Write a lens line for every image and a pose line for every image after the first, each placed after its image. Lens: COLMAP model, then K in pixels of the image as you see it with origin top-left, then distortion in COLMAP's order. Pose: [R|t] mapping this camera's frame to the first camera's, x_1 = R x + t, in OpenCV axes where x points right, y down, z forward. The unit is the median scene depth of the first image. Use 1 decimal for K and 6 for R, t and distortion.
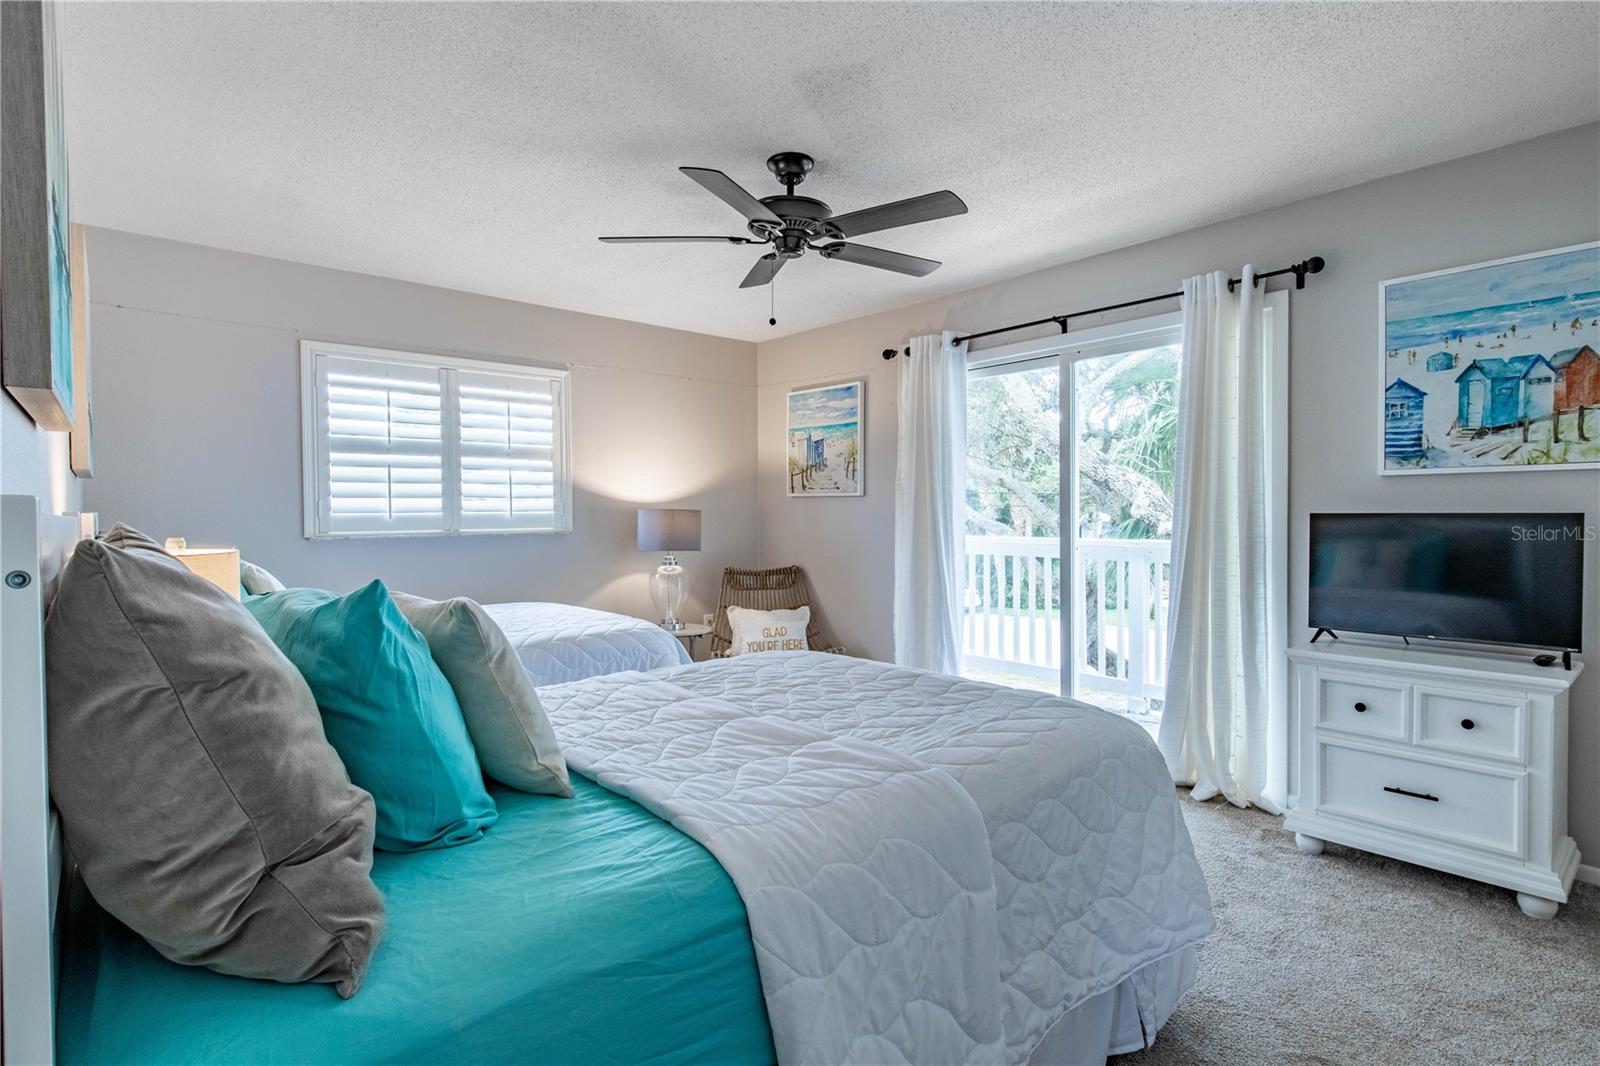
lens RADIAL K [[785.6, 0, 800.0], [0, 785.6, 533.0], [0, 0, 1]] dist [0.001074, 0.000049]
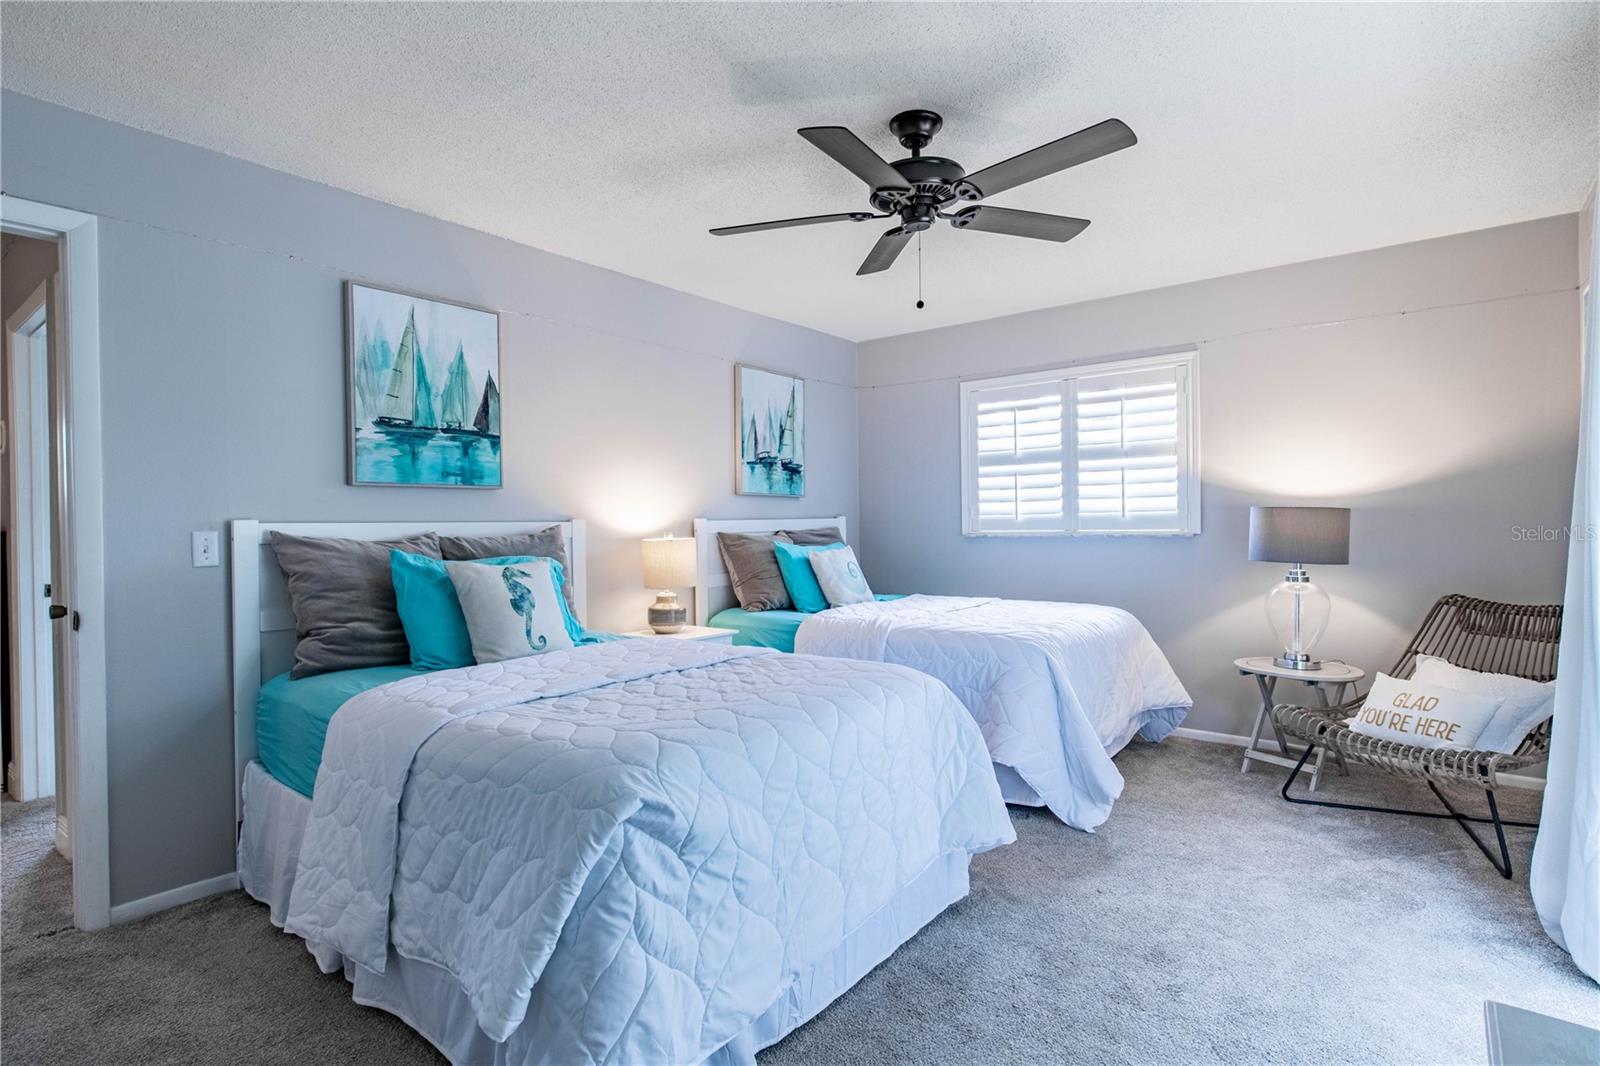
lens RADIAL K [[787.9, 0, 800.0], [0, 787.9, 533.0], [0, 0, 1]] dist [-0.000079, 0.000026]
pose [[0.178489, 0.016675, -0.983801, 0.537240], [-0.012909, 0.999810, 0.014605, -0.011049], [0.983857, 0.010093, 0.178670, 0.446216]]
